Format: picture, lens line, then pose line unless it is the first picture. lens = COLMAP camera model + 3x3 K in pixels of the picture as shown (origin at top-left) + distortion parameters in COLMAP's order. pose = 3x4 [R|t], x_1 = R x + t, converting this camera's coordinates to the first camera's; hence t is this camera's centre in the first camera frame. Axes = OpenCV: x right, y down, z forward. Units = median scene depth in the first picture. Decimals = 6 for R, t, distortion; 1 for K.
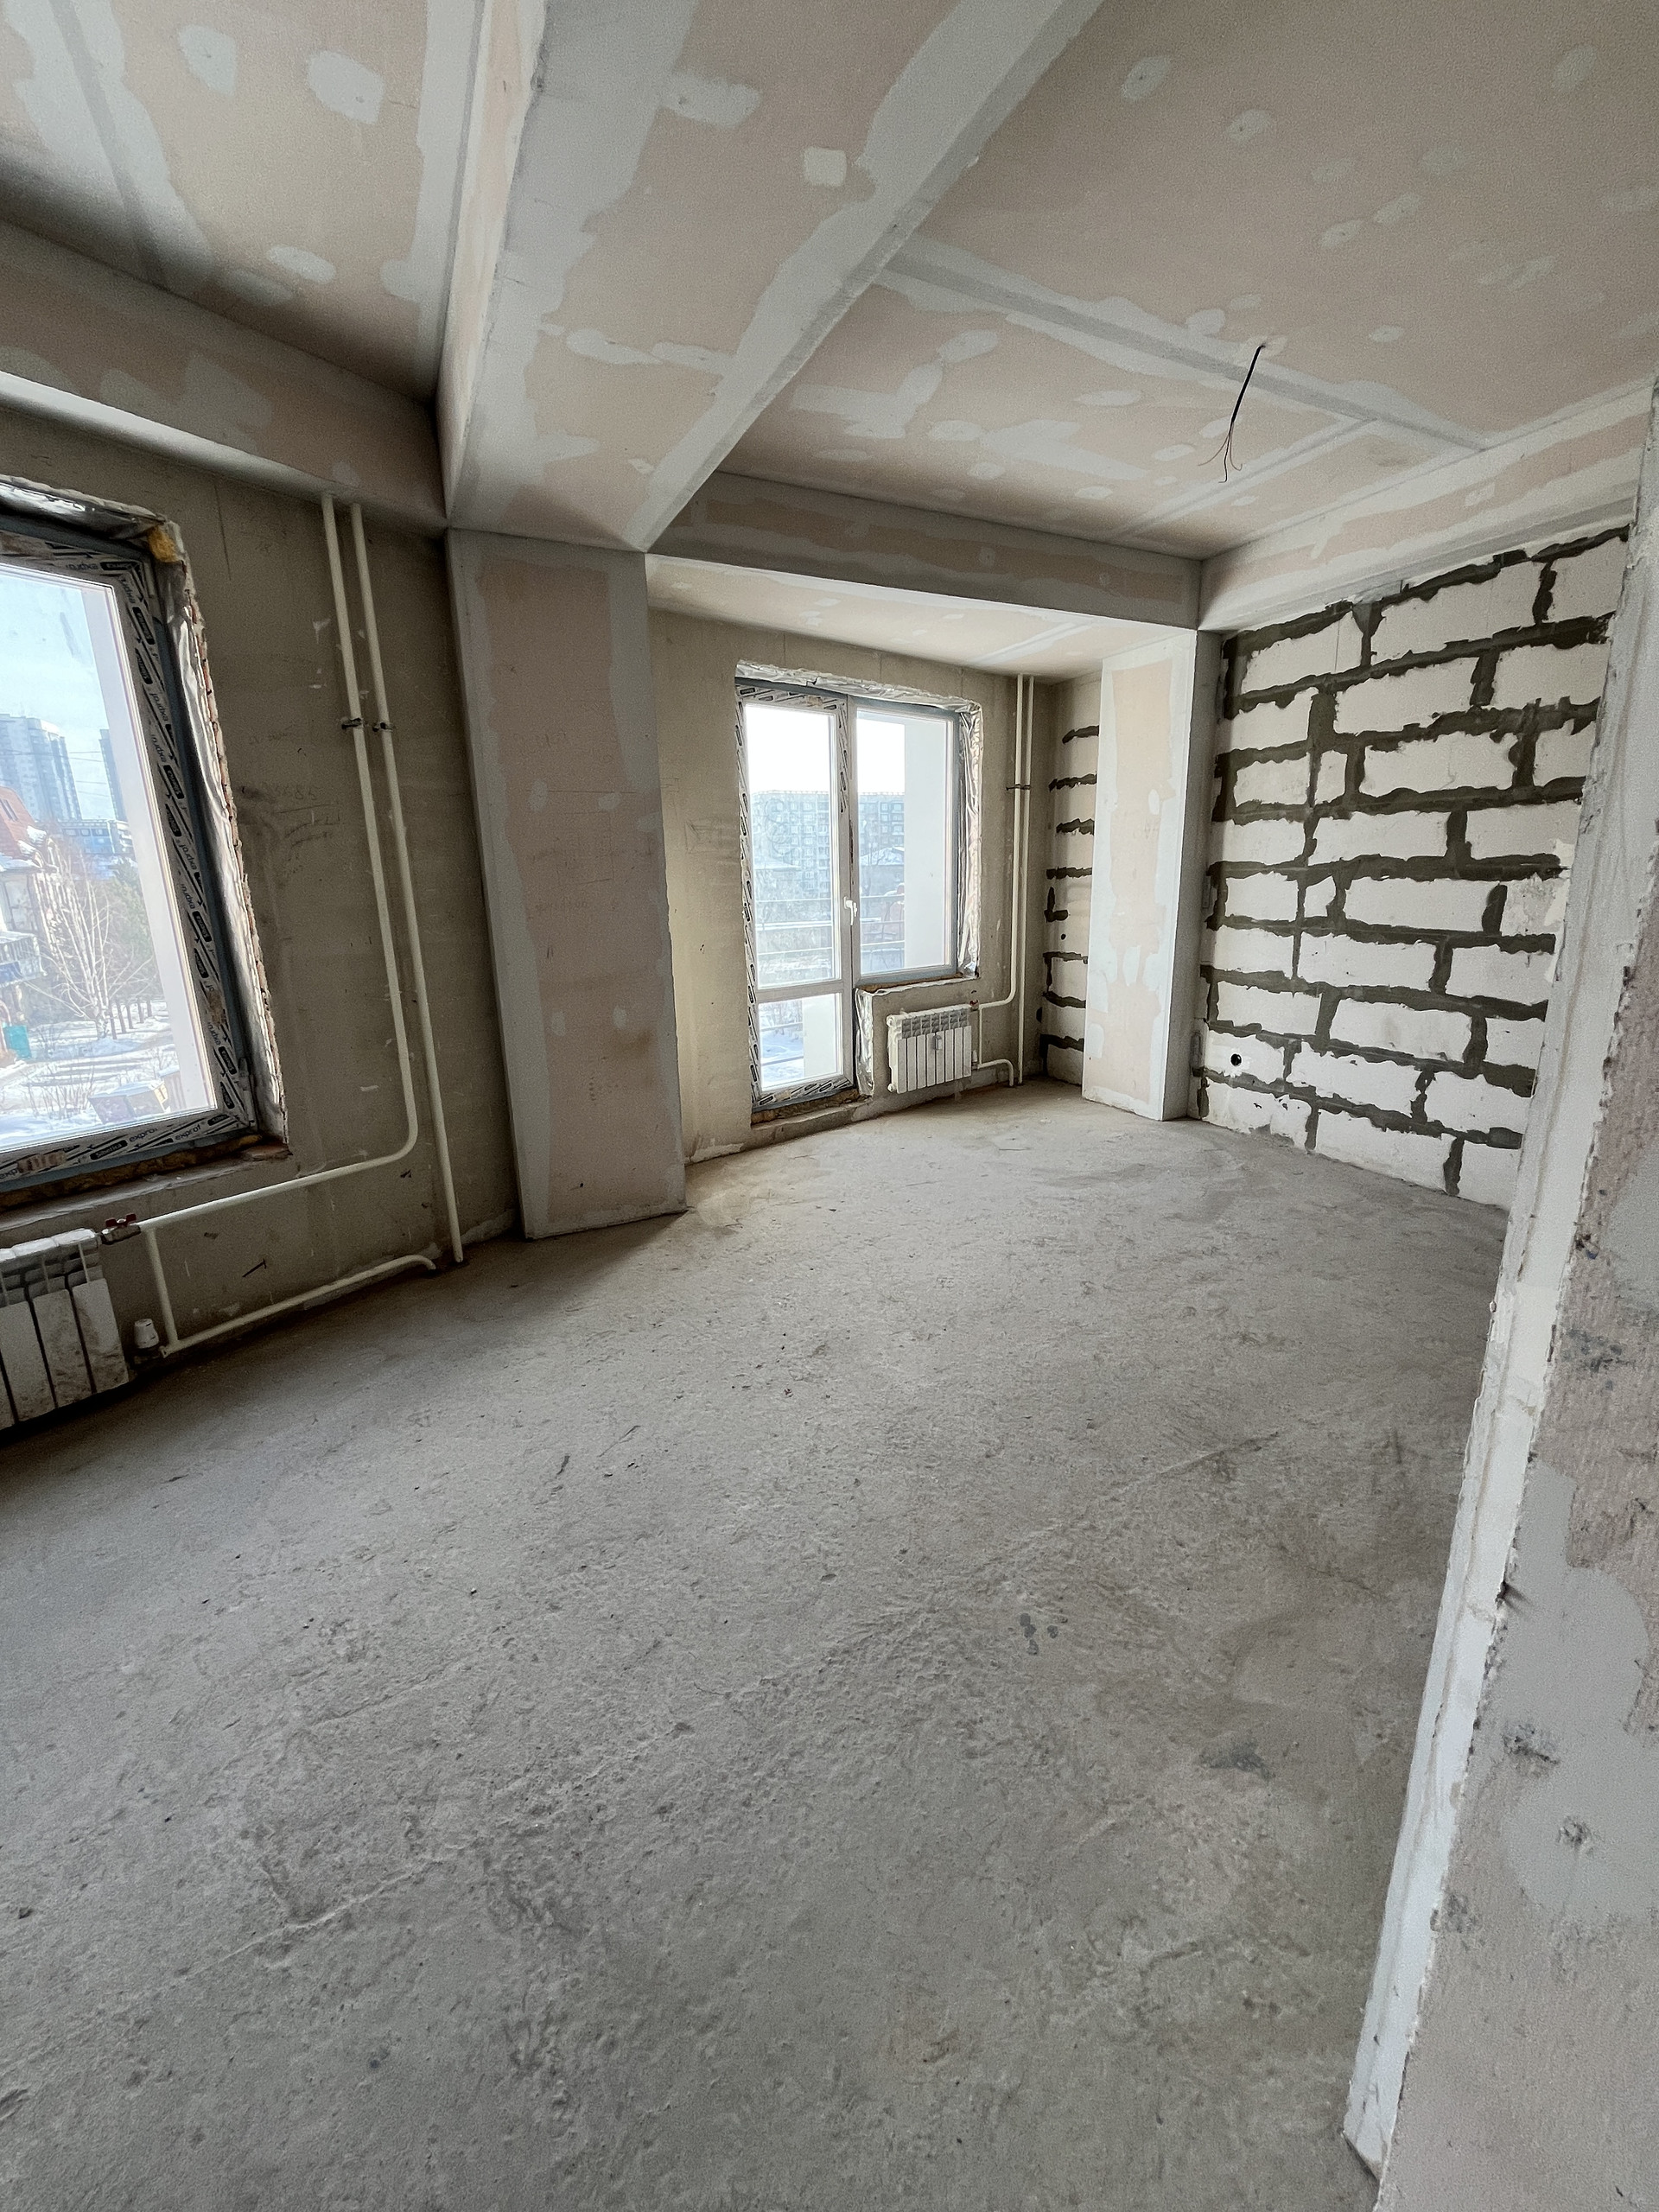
lens RADIAL K [[896.6, 0, 836.3], [0, 896.6, 1103.7], [0, 0, 1]] dist [-0.003843, 0.000080]
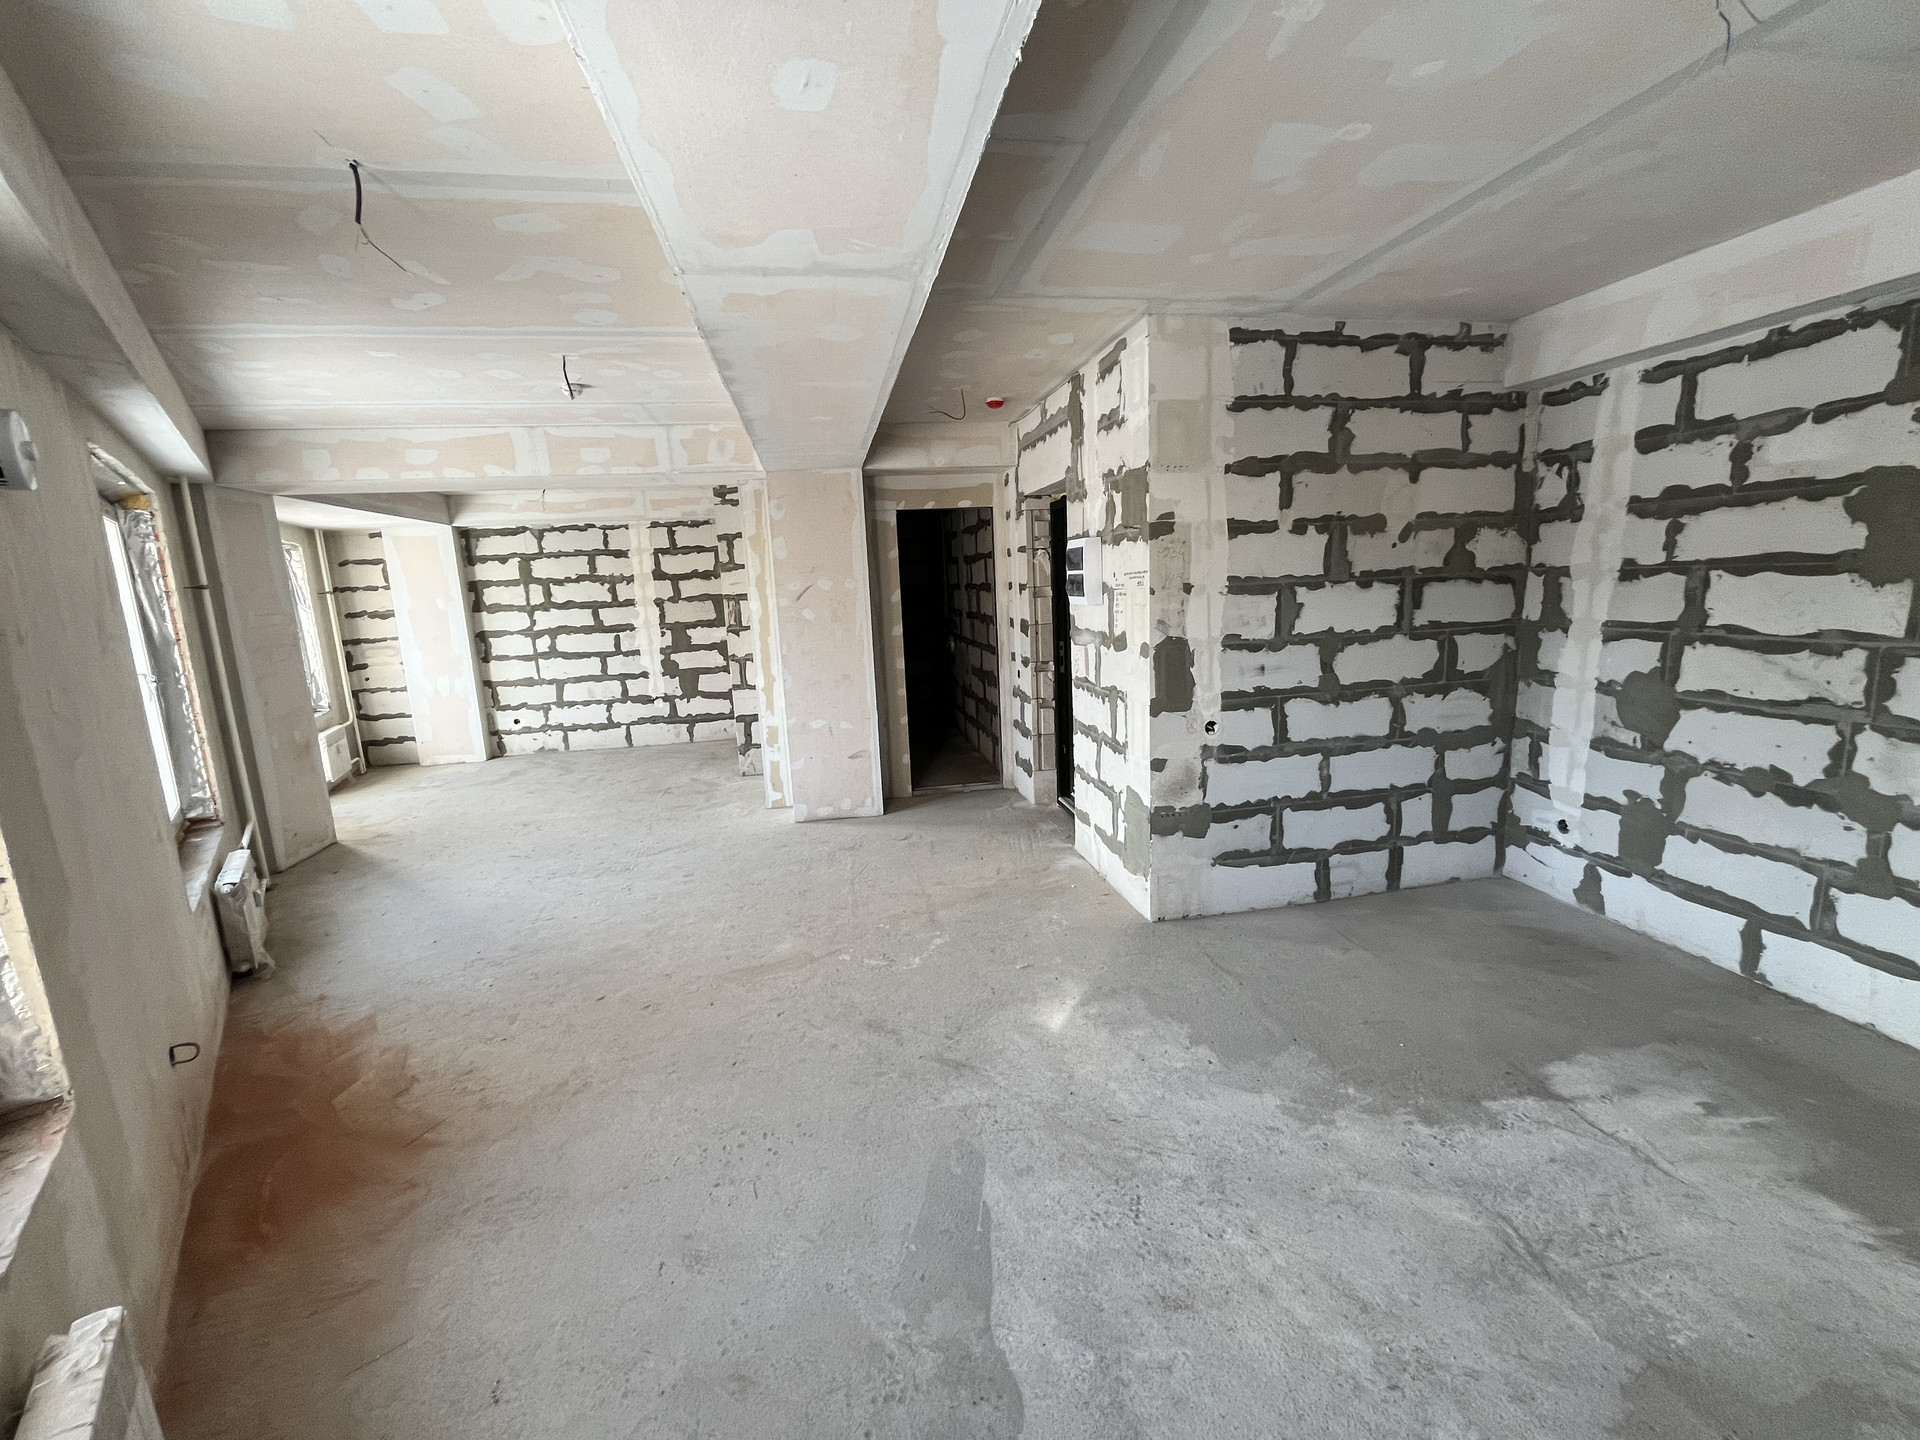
lens RADIAL K [[778.3, 0, 959.0], [0, 778.3, 713.0], [0, 0, 1]] dist [-0.003843, 0.000080]
pose [[0.279011, -0.154691, 0.947747, -1.161384], [0.276533, 0.958076, 0.074967, 0.095929], [-0.919610, 0.241167, 0.310091, -0.612659]]
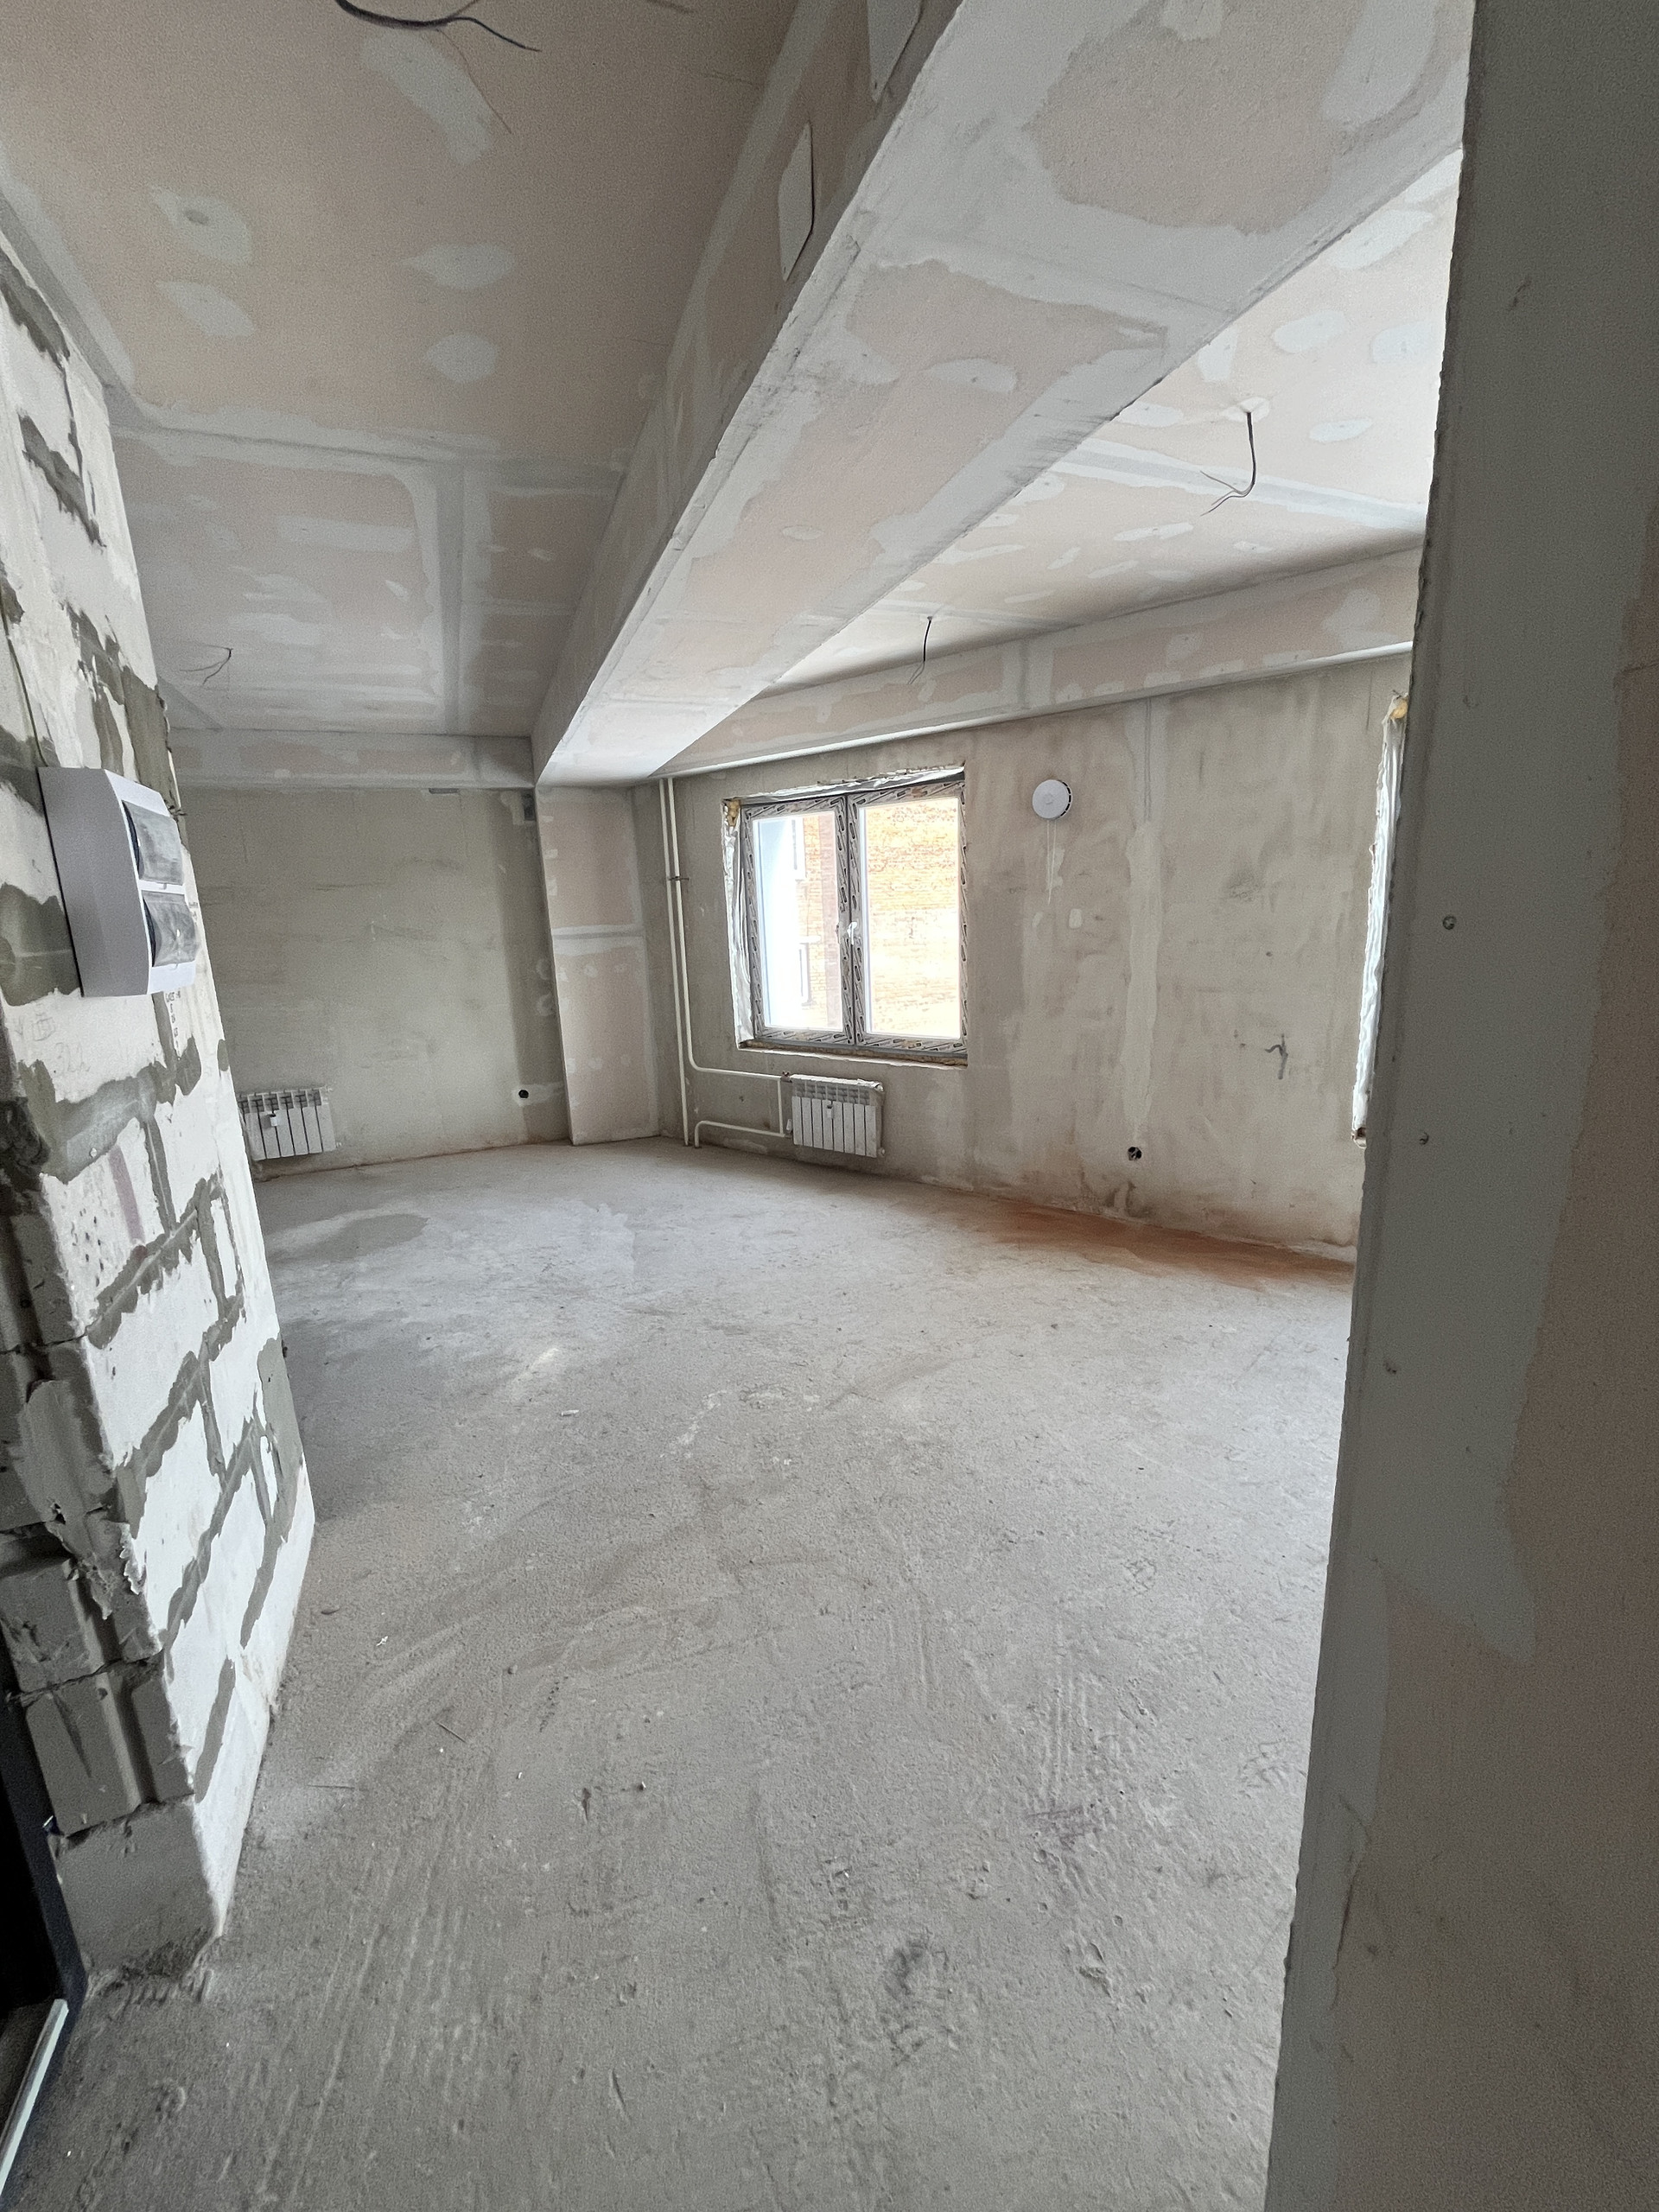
lens RADIAL K [[896.6, 0, 838.4], [0, 896.6, 1104.0], [0, 0, 1]] dist [-0.003843, 0.000080]
pose [[-0.069750, 0.238711, -0.968583, 0.279829], [-0.207801, 0.946171, 0.248152, -0.031821], [0.975681, 0.218581, -0.016391, -0.166457]]
